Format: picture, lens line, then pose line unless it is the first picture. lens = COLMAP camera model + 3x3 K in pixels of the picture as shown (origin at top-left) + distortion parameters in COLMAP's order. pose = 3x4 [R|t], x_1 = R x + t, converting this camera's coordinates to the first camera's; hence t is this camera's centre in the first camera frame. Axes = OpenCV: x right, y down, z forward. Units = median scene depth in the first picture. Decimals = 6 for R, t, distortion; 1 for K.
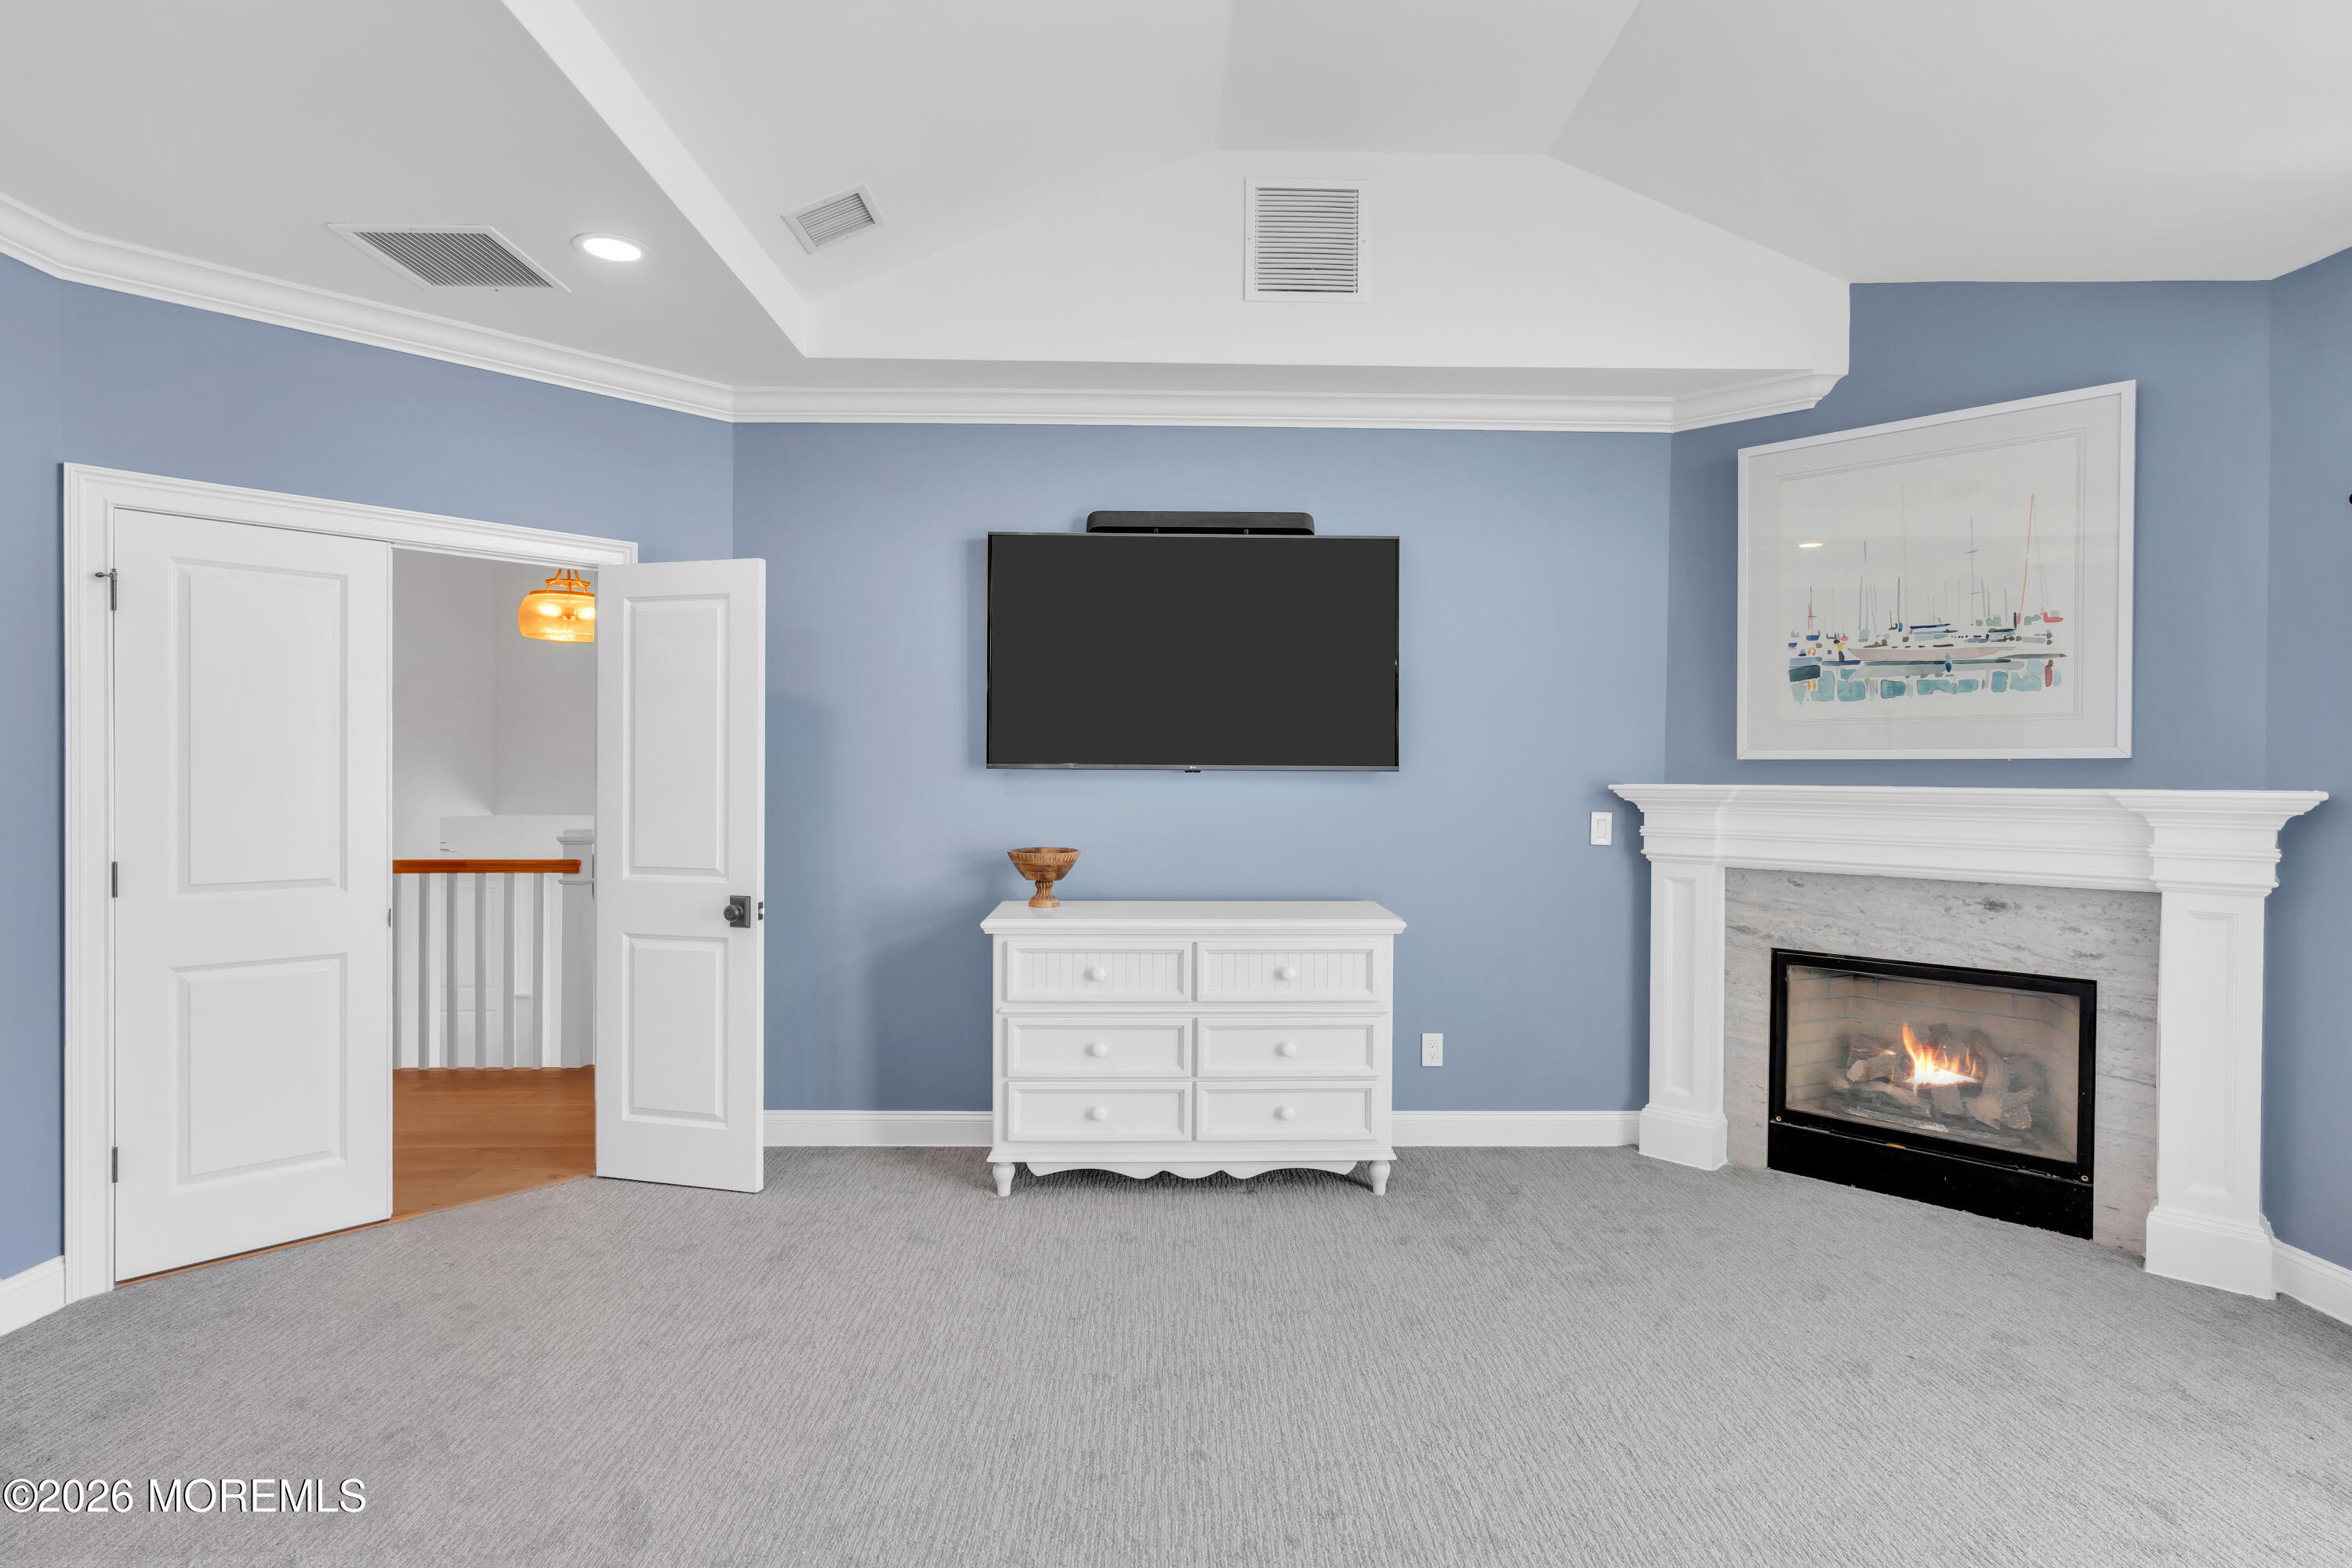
lens RADIAL K [[1187.7, 0, 1175.4], [0, 1187.7, 785.8], [0, 0, 1]] dist [-0.005088, 0.001528]
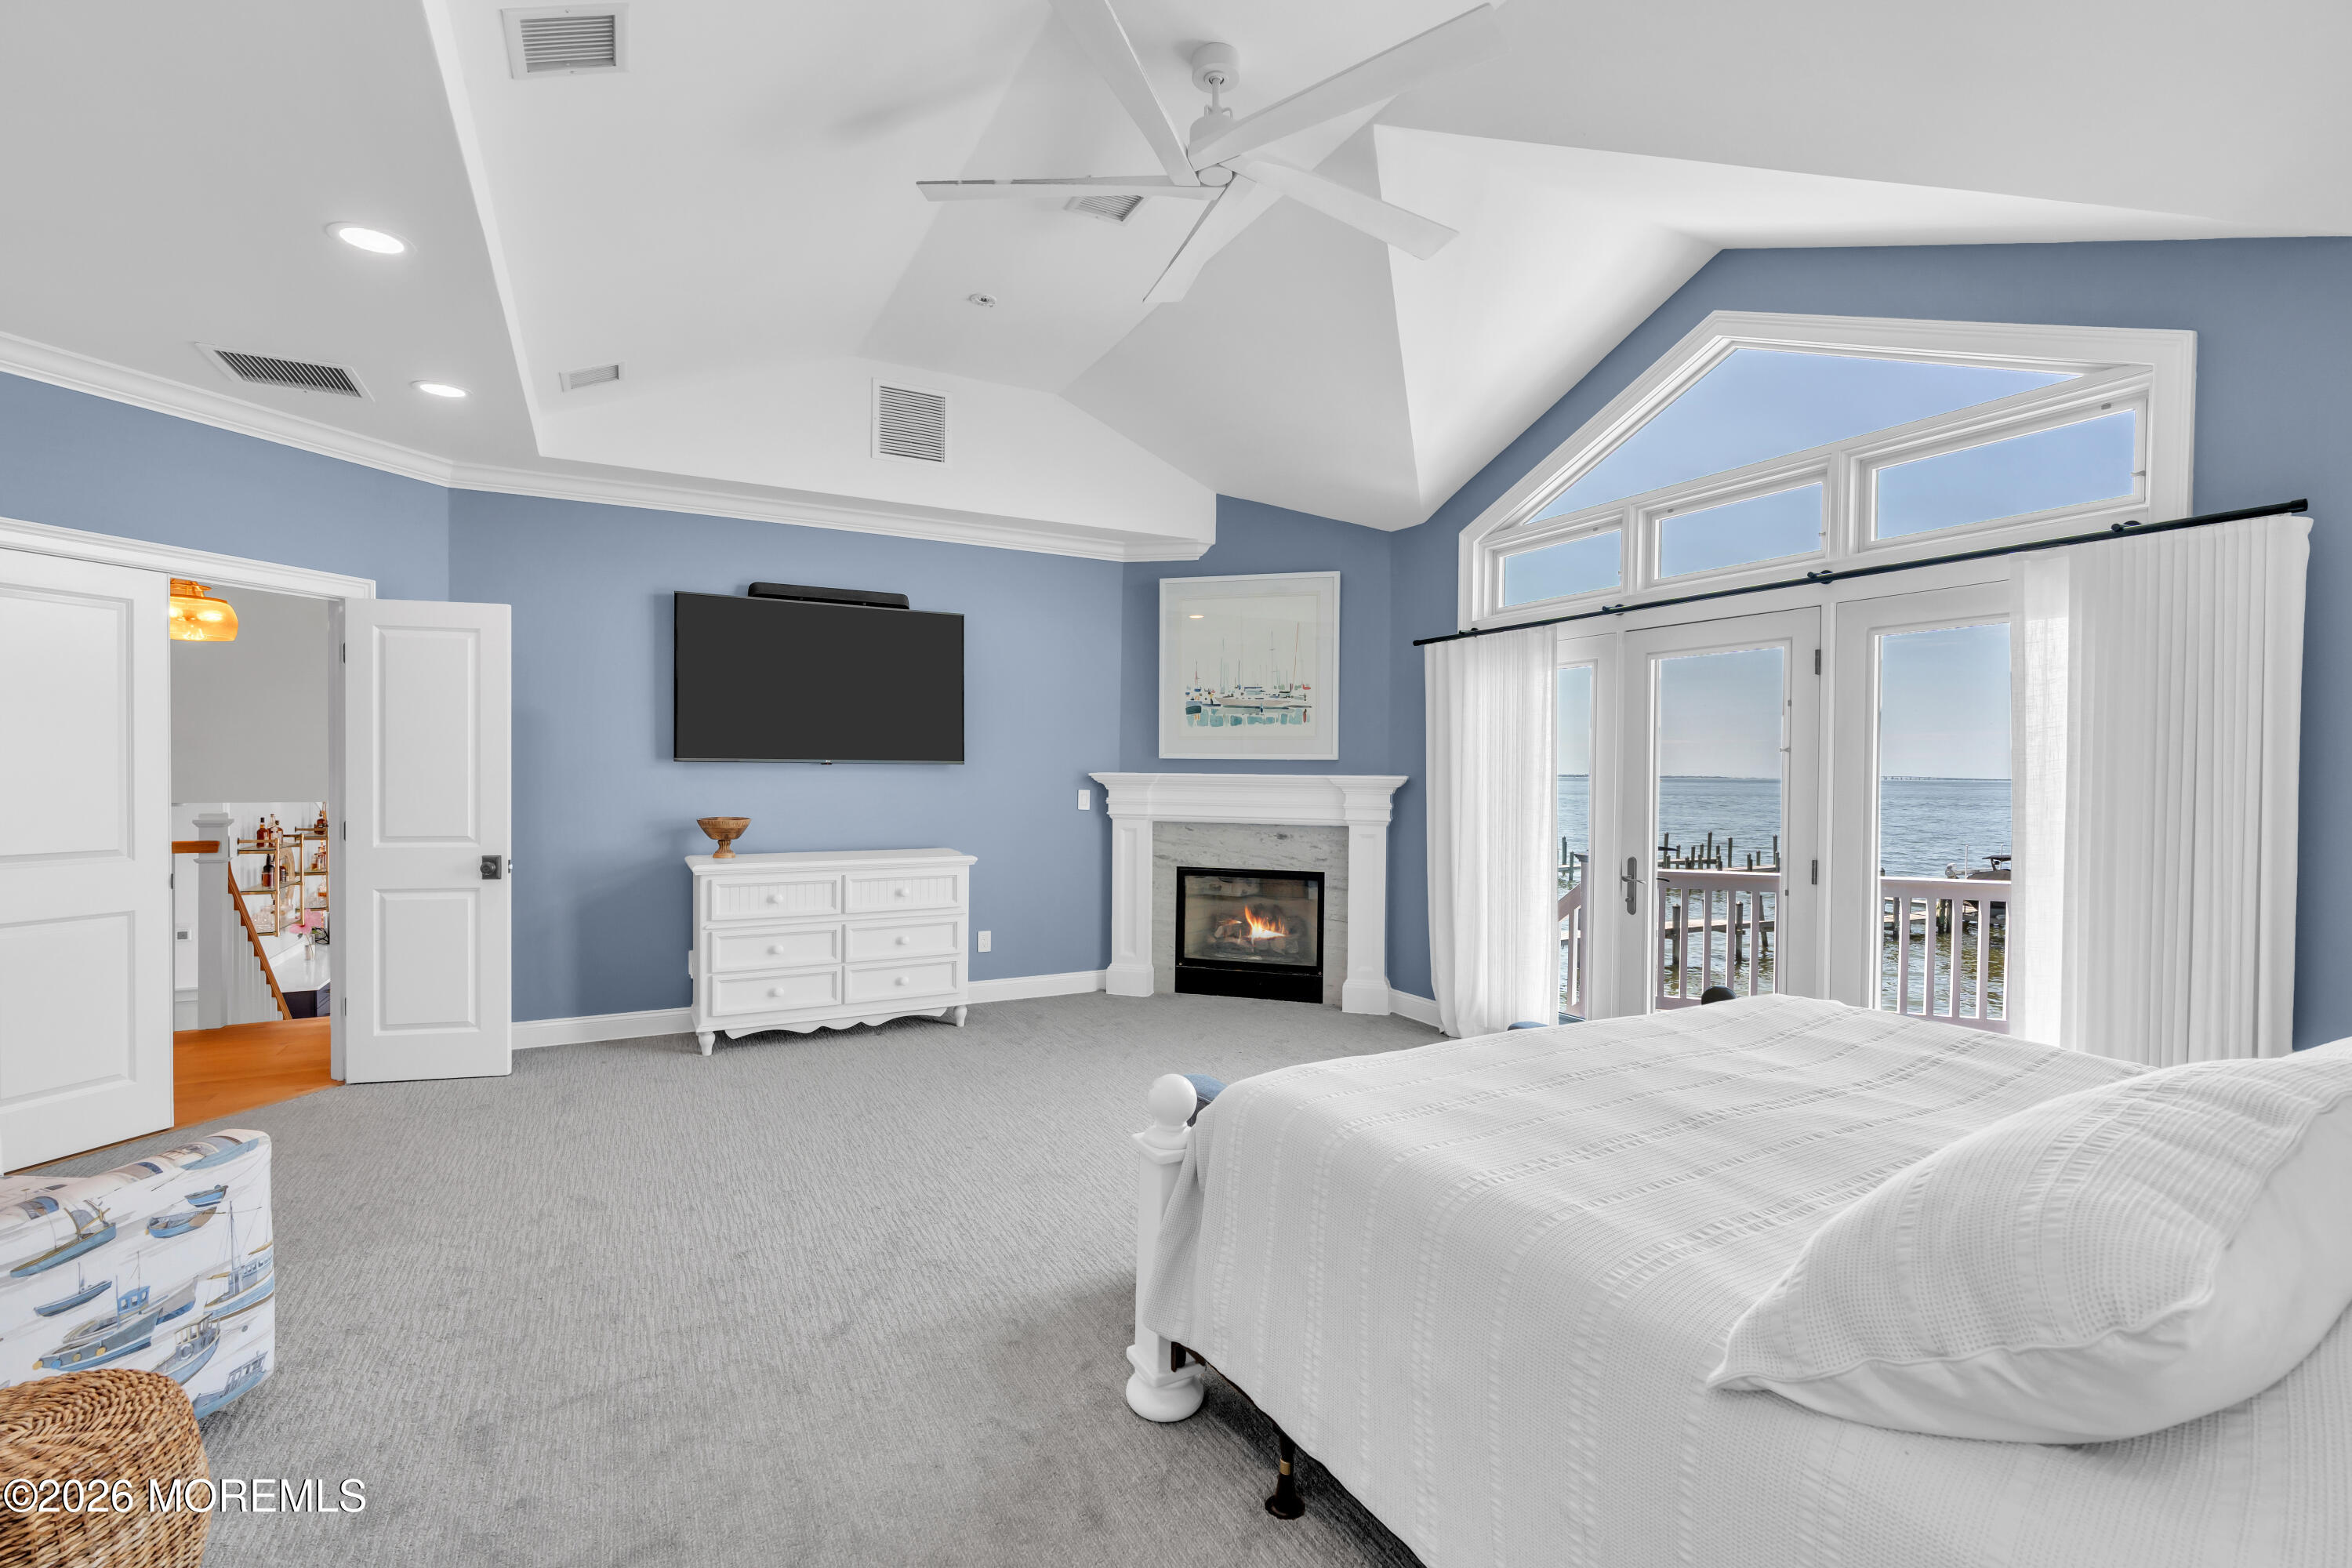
lens RADIAL K [[1064.9, 0, 1175.7], [0, 1064.9, 783.9], [0, 0, 1]] dist [-0.001364, 0.001353]
pose [[0.890803, -0.003987, 0.454372, -0.222094], [0.000315, 0.999967, 0.008156, 0.002090], [-0.454390, -0.007122, 0.890774, -0.416213]]
